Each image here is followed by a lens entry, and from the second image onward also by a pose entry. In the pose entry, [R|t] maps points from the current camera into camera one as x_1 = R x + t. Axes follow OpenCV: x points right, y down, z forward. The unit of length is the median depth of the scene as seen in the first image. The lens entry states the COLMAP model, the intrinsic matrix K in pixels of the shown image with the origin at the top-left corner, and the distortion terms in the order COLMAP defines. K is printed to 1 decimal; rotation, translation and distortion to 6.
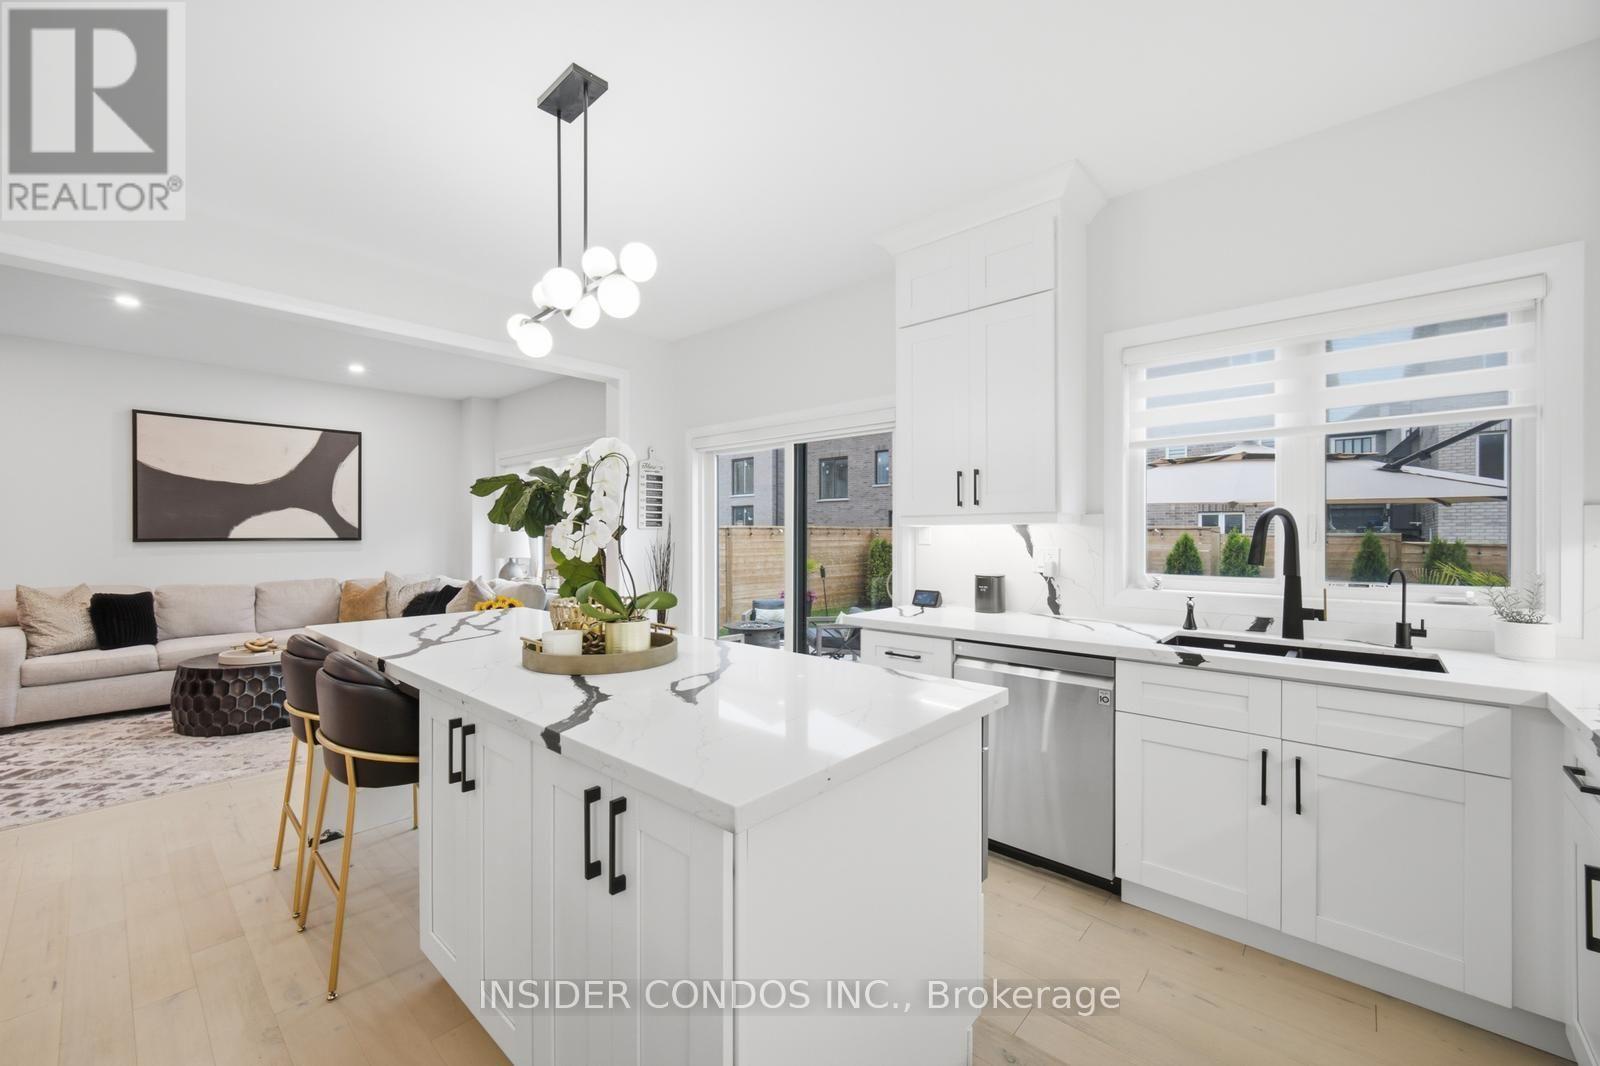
lens RADIAL K [[640.9, 0, 791.9], [0, 640.9, 535.8], [0, 0, 1]] dist [-0.002329, -0.000126]
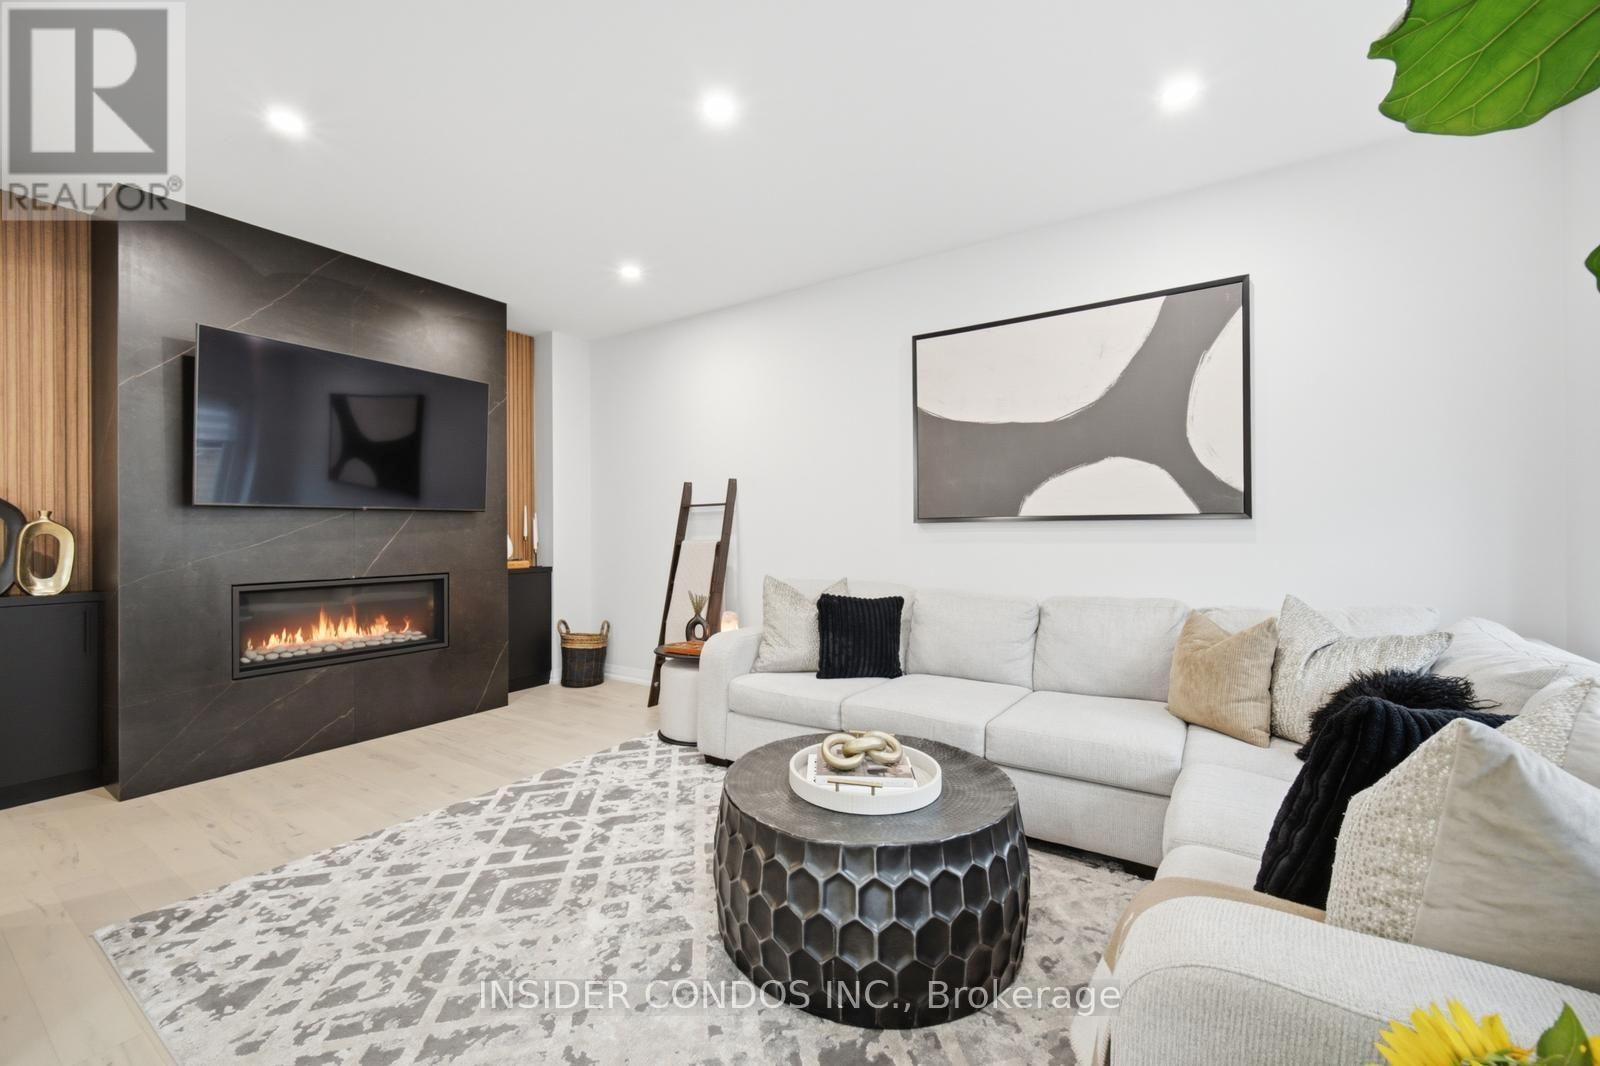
lens RADIAL K [[640.9, 0, 798.6], [0, 640.9, 529.8], [0, 0, 1]] dist [-0.002329, -0.000126]
pose [[0.153258, -0.004536, -0.988176, -0.534428], [0.002927, 0.999987, -0.004137, 0.030205], [0.988182, -0.002259, 0.153269, 1.174795]]
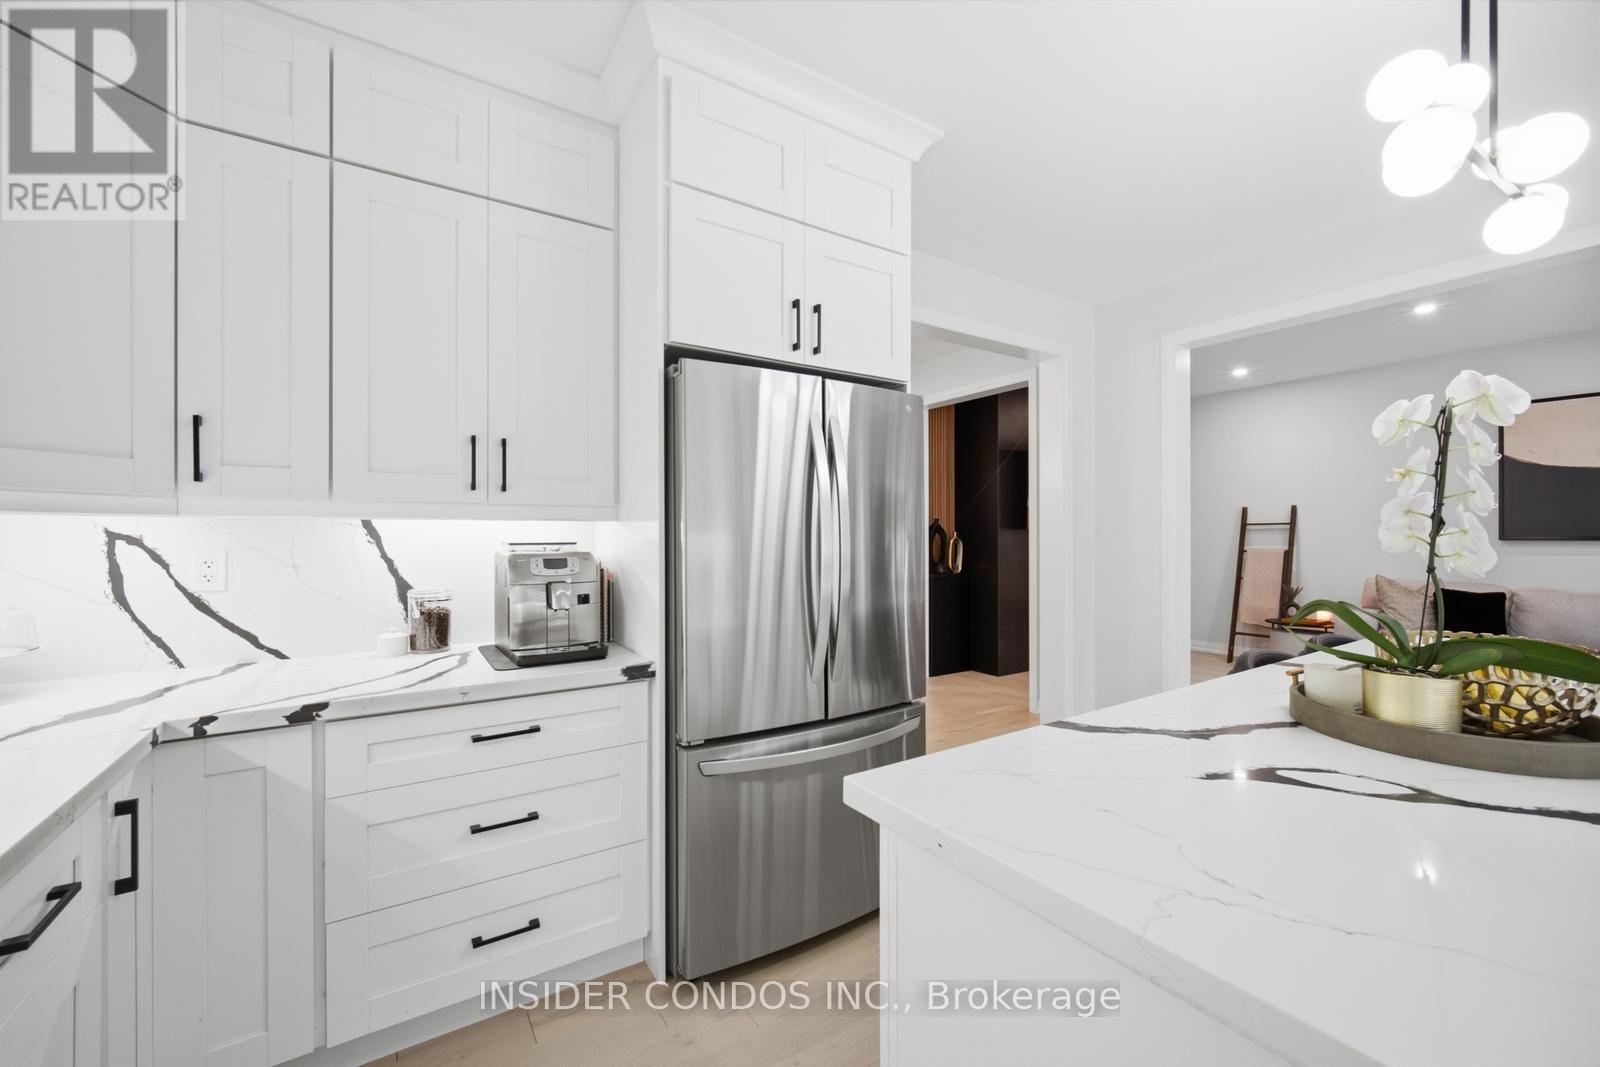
lens RADIAL K [[640.9, 0, 794.2], [0, 640.9, 535.3], [0, 0, 1]] dist [-0.002329, -0.000126]
pose [[-0.265243, 0.003602, -0.964175, 0.290569], [0.000434, 0.999993, 0.003616, -0.002119], [0.964182, 0.000540, -0.265242, 0.342762]]
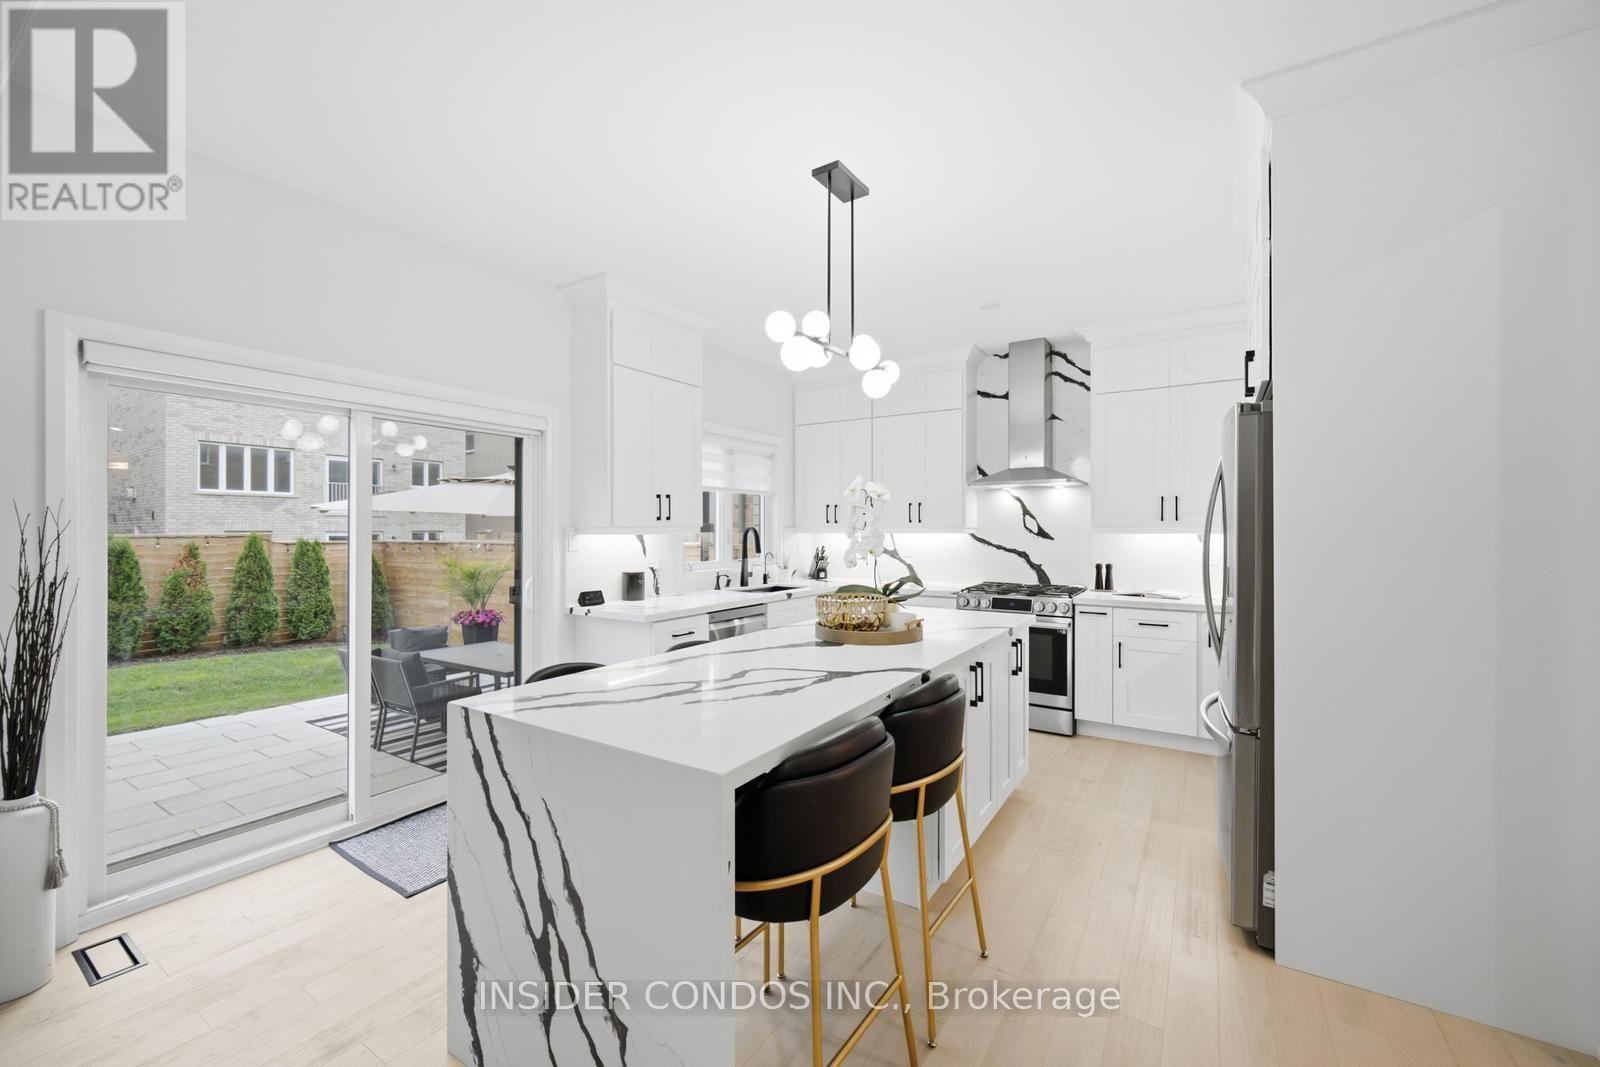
lens RADIAL K [[640.9, 0, 800.2], [0, 640.9, 524.9], [0, 0, 1]] dist [-0.002329, -0.000126]
pose [[-0.175189, 0.008008, 0.984502, -0.956775], [0.004090, 0.999964, -0.007406, -0.022624], [-0.984526, 0.002729, -0.175215, 0.816714]]
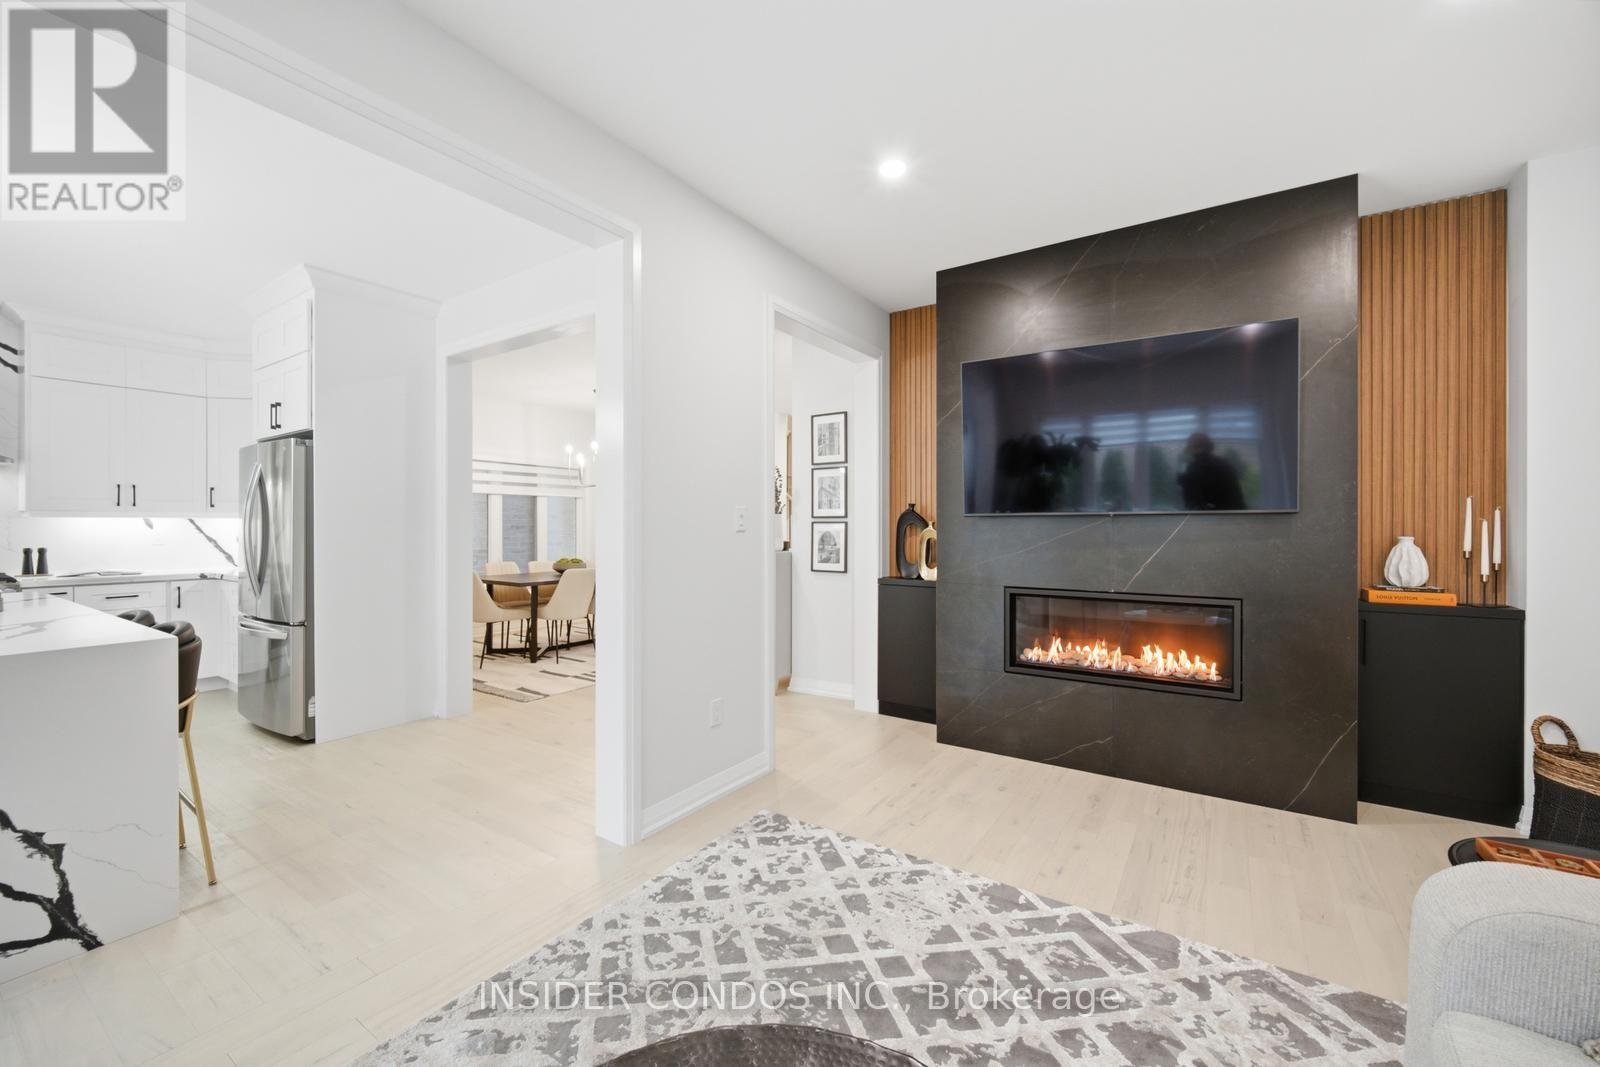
lens RADIAL K [[640.9, 0, 791.5], [0, 640.9, 533.8], [0, 0, 1]] dist [-0.002329, -0.000126]
pose [[-0.989843, 0.002430, -0.142147, -1.102387], [0.000119, 0.999868, 0.016266, 0.000597], [0.142167, 0.016084, -0.989712, 1.486408]]
